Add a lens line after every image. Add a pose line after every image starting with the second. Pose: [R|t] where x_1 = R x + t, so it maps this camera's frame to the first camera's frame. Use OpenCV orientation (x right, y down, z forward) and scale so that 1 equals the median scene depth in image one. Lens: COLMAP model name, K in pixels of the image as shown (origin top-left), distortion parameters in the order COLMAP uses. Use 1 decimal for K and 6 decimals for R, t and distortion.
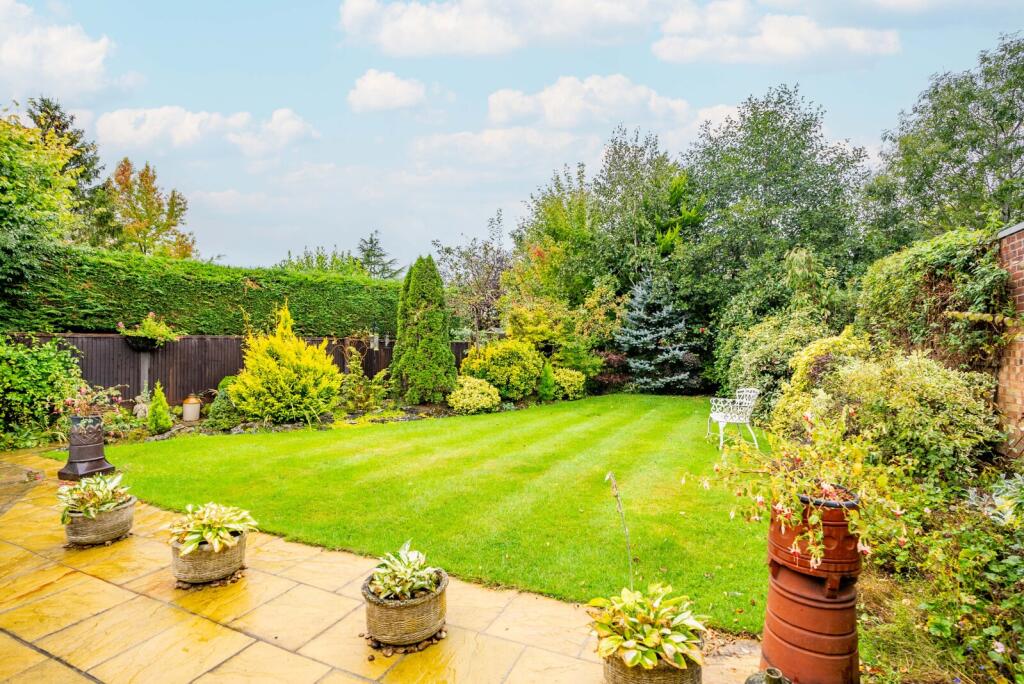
lens RADIAL K [[470.6, 0, 512.0], [0, 470.6, 342.0], [0, 0, 1]] dist [-0.061281, 0.023755]
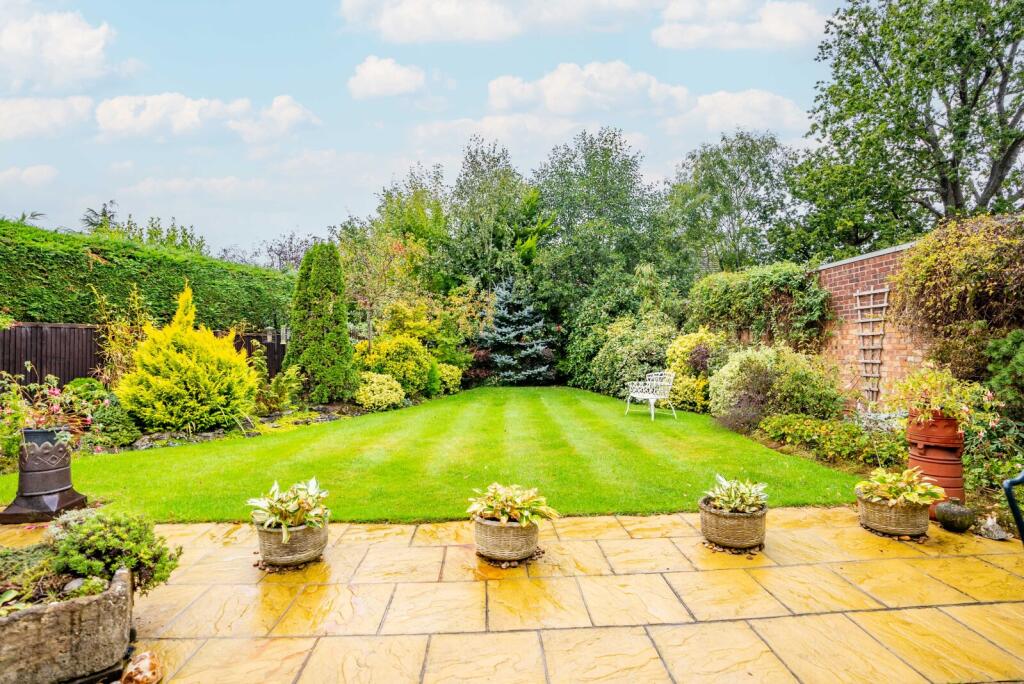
lens RADIAL K [[470.6, 0, 512.0], [0, 470.6, 342.0], [0, 0, 1]] dist [-0.061281, 0.023755]
pose [[0.893993, 0.002880, 0.448072, -0.244304], [-0.002748, 0.999996, -0.000944, 0.011066], [-0.448073, -0.000388, 0.893997, 0.020150]]
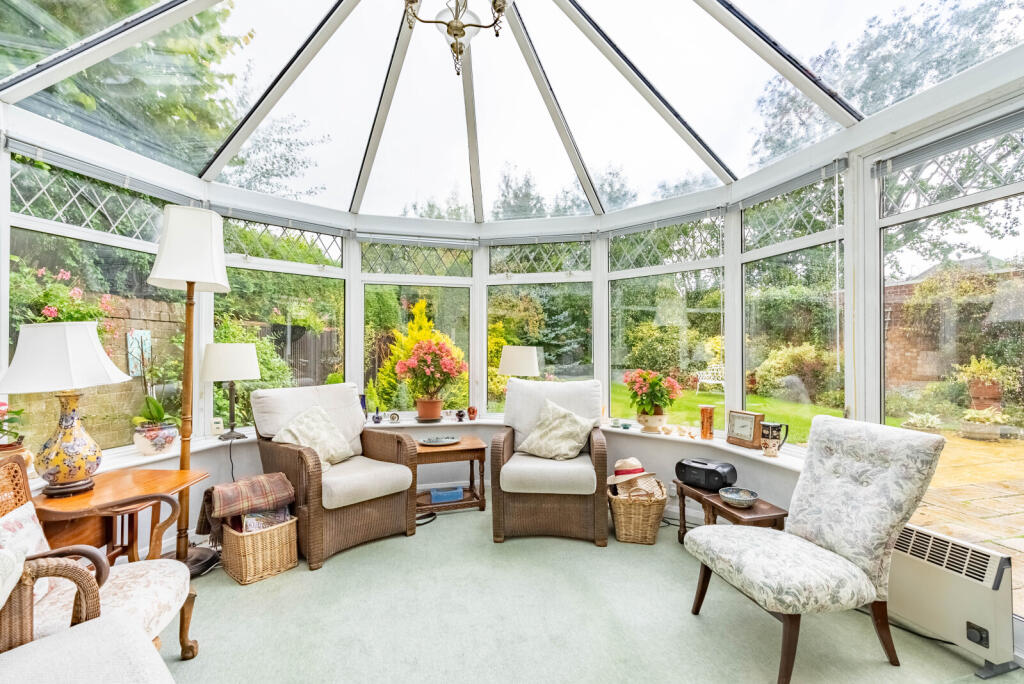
lens RADIAL K [[457.7, 0, 512.0], [0, 457.7, 342.0], [0, 0, 1]] dist [0.000397, 0.020831]
pose [[0.780091, 0.000642, 0.625665, -0.729624], [-0.004533, 0.999979, 0.004626, 0.005386], [-0.625649, -0.006444, 0.780078, 0.078044]]
